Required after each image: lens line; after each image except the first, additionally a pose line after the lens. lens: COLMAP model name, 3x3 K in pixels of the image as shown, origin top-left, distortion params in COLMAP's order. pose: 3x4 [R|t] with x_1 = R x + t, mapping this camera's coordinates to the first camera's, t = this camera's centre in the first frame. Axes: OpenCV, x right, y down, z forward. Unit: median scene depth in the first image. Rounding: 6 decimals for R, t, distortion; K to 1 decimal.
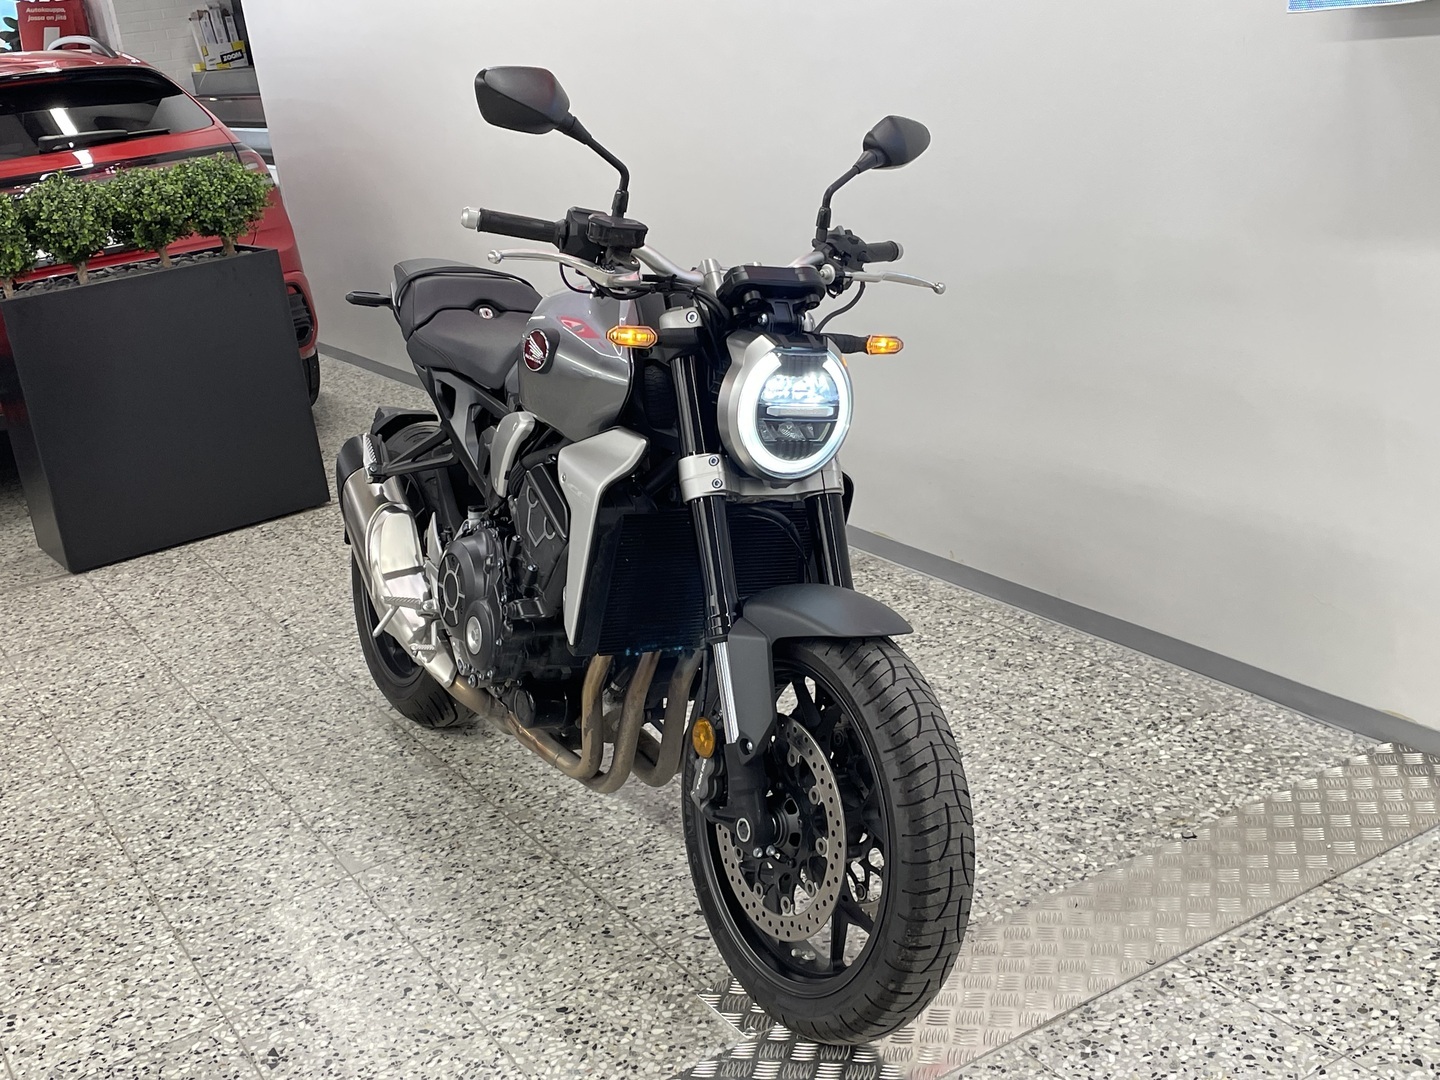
lens RADIAL K [[1707.3, 0, 720.0], [0, 1707.3, 540.0], [0, 0, 1]] dist [0.067638, -0.030408]
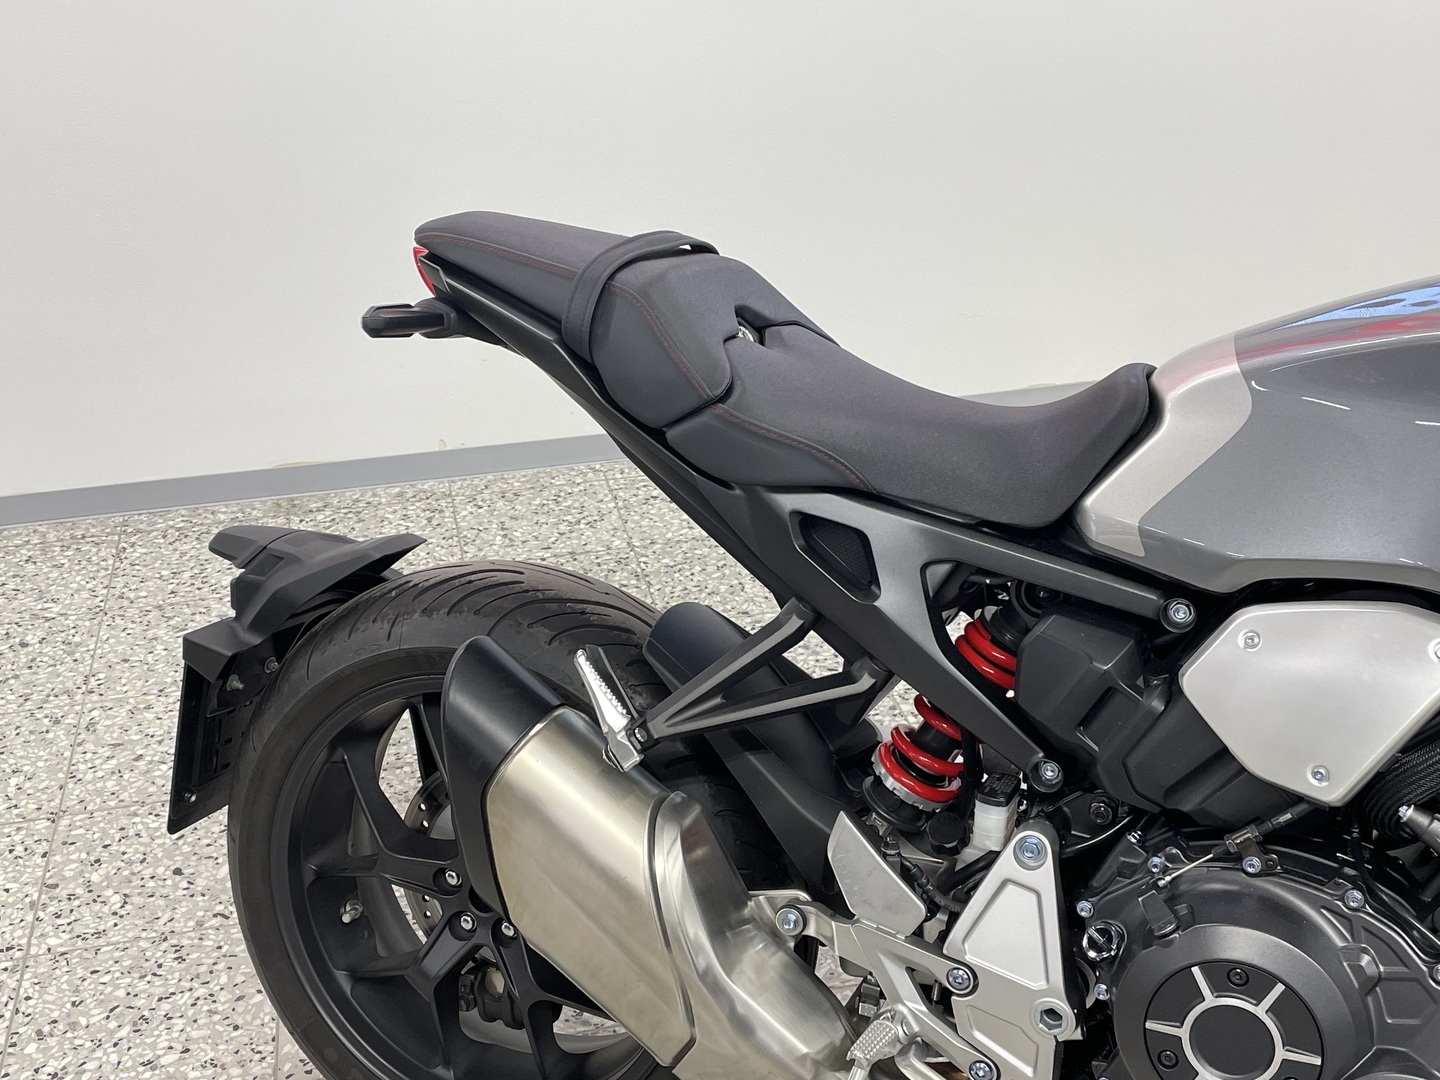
lens RADIAL K [[1707.3, 0, 720.0], [0, 1707.3, 540.0], [0, 0, 1]] dist [0.067638, -0.030408]
pose [[0.797605, -0.175336, 0.577134, -0.526638], [0.115804, 0.983532, 0.138760, -0.181376], [-0.591960, -0.043842, 0.804774, 0.806291]]
